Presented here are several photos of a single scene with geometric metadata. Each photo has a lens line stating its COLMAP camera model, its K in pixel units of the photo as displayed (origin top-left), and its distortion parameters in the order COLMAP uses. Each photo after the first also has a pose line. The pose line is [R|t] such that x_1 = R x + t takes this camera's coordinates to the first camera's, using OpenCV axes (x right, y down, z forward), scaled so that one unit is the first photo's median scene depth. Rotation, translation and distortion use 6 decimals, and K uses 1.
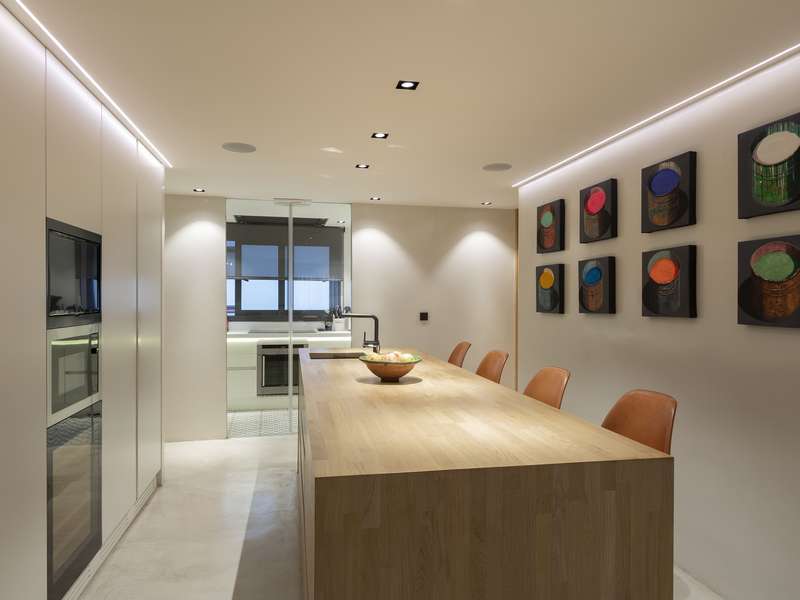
lens RADIAL K [[522.0, 0, 400.0], [0, 522.0, 300.0], [0, 0, 1]] dist [-0.000416, -0.000315]
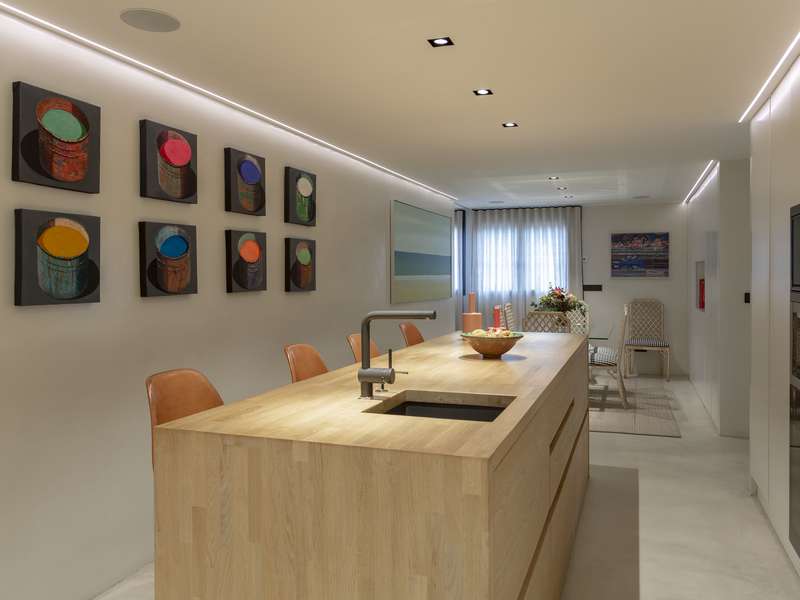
lens RADIAL K [[674.0, 0, 400.0], [0, 674.0, 300.0], [0, 0, 1]] dist [-0.068561, 0.000046]
pose [[-0.858866, -0.022007, 0.511728, -0.447521], [-0.000481, 0.999111, 0.042159, -0.009408], [-0.512201, 0.035963, -0.858113, 1.787397]]
